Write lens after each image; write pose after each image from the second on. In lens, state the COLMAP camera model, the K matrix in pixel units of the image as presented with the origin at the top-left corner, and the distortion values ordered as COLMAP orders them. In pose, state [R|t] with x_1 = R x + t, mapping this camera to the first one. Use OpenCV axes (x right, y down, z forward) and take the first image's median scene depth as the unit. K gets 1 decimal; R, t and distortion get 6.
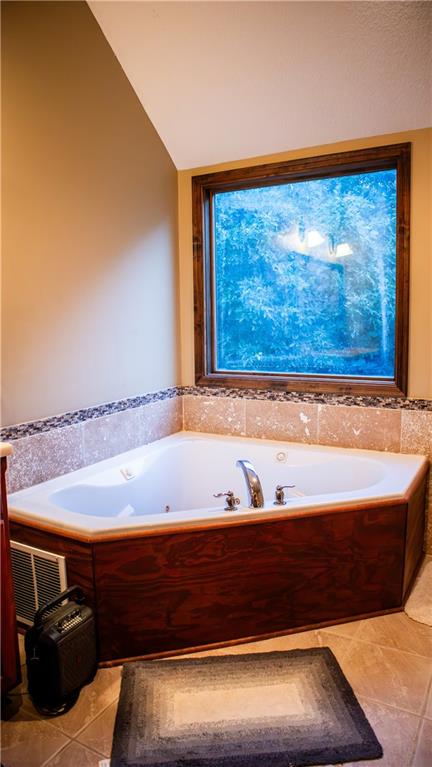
lens RADIAL K [[535.1, 0, 217.5], [0, 535.1, 381.8], [0, 0, 1]] dist [-0.072489, 0.023995]
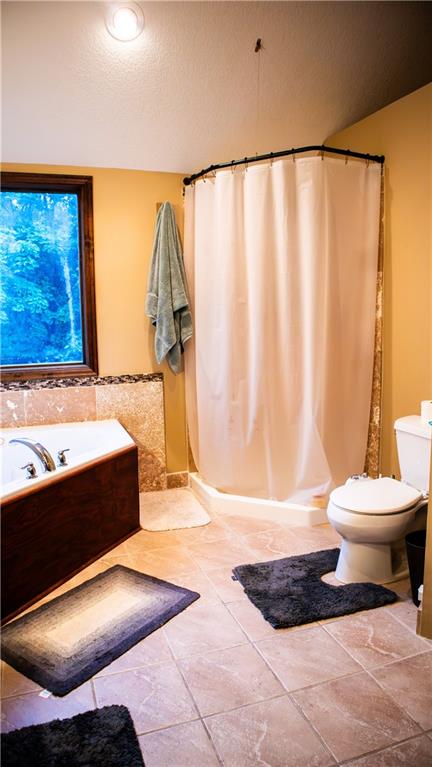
lens RADIAL K [[535.1, 0, 221.0], [0, 535.1, 380.4], [0, 0, 1]] dist [-0.072489, 0.023995]
pose [[0.642323, -0.095010, 0.760523, -0.436338], [0.099016, 0.994258, 0.040583, 0.017910], [-0.760011, 0.049236, 0.648042, -0.052287]]
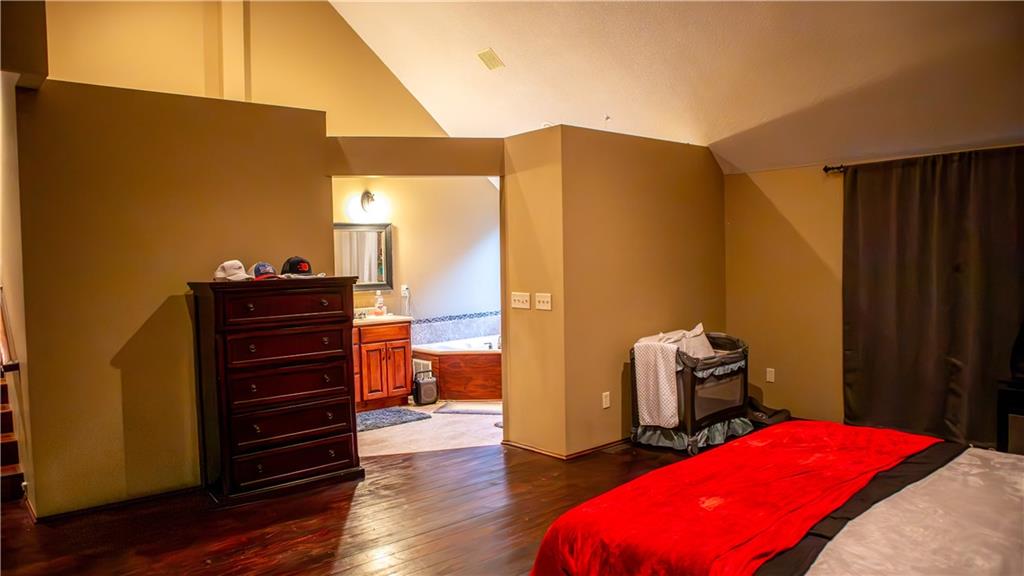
lens RADIAL K [[714.4, 0, 512.5], [0, 714.4, 289.0], [0, 0, 1]] dist [-0.072489, 0.023995]
pose [[0.944616, 0.008402, -0.328069, 1.002506], [-0.032209, 0.997219, -0.067201, 0.135637], [0.326592, 0.074045, 0.942260, -1.814651]]
